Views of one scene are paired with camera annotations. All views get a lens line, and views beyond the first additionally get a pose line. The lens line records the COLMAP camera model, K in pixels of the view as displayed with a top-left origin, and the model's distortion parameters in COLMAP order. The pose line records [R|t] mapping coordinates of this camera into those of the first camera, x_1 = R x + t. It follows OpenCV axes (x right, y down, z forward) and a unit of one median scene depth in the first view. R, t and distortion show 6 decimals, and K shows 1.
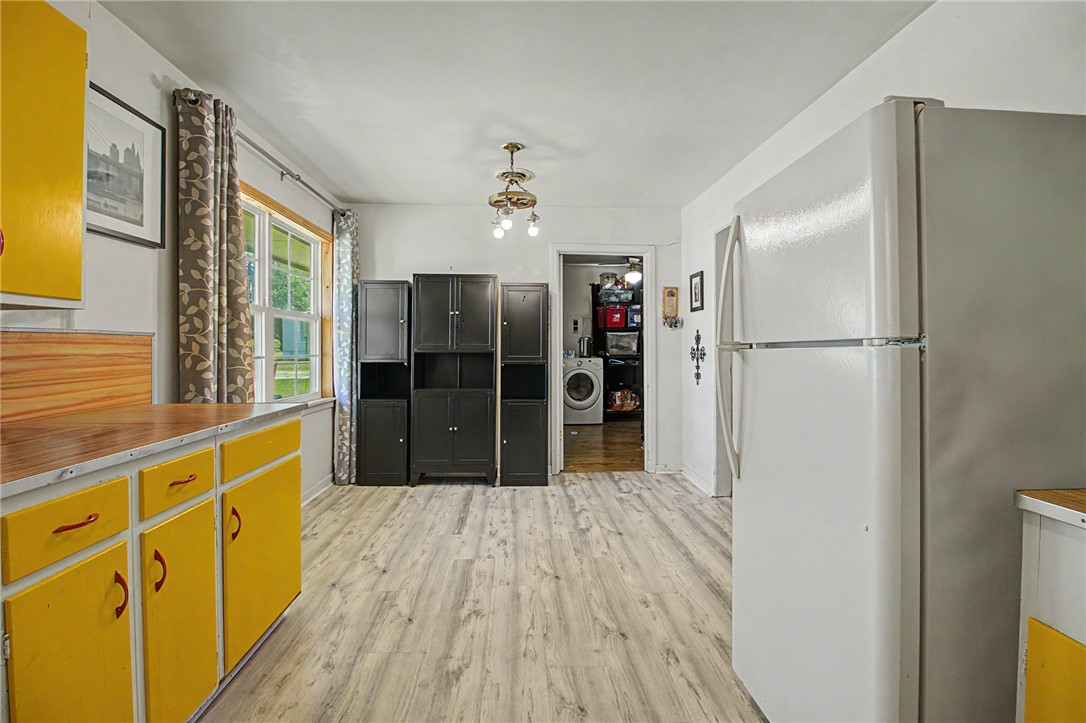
lens RADIAL K [[495.3, 0, 544.3], [0, 495.3, 349.7], [0, 0, 1]] dist [-0.003255, -0.010541]
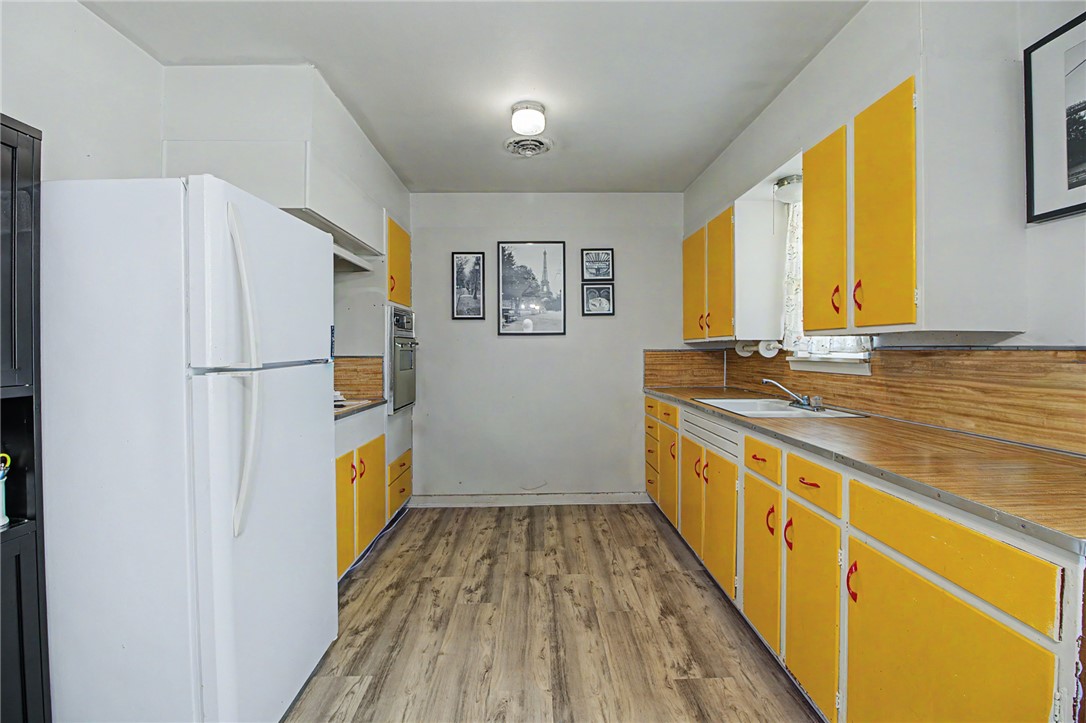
lens RADIAL K [[495.3, 0, 540.6], [0, 495.3, 350.6], [0, 0, 1]] dist [-0.003255, -0.010541]
pose [[-0.999253, 0.002290, 0.038572, -0.246900], [0.002752, 0.999925, 0.011931, -0.031895], [-0.038542, 0.012028, -0.999185, 1.517764]]
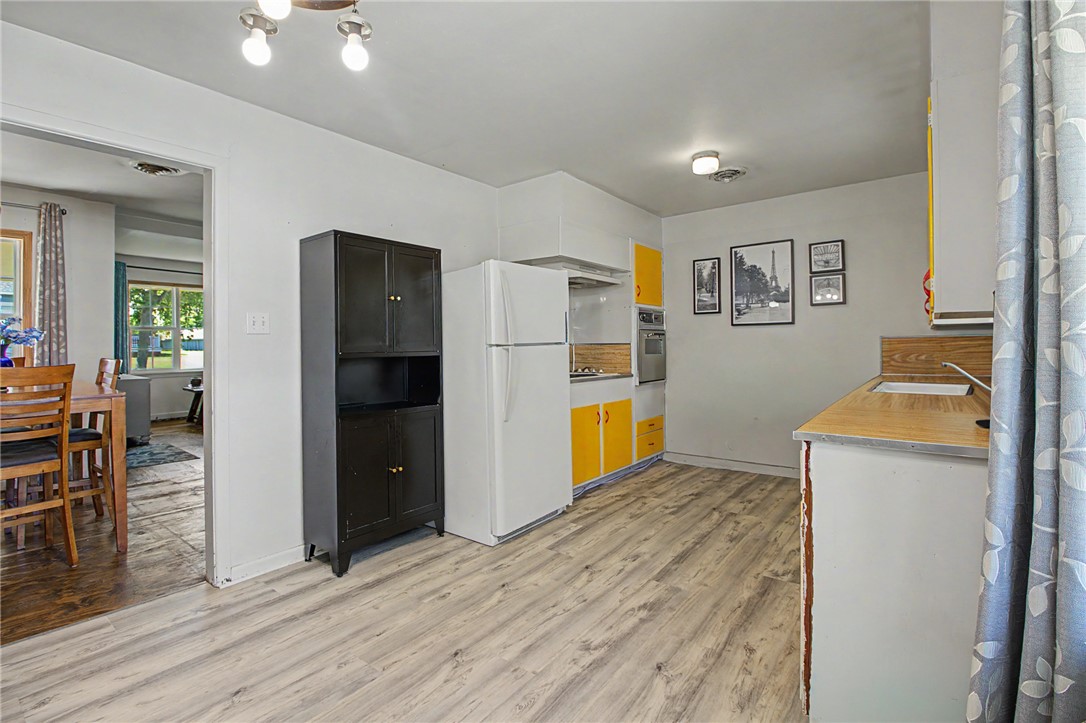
lens RADIAL K [[495.3, 0, 543.2], [0, 495.3, 353.1], [0, 0, 1]] dist [-0.003255, -0.010541]
pose [[-0.750973, -0.004238, 0.660320, -0.692523], [0.013869, 0.999658, 0.022189, -0.013811], [-0.660188, 0.025821, -0.750657, 1.788236]]
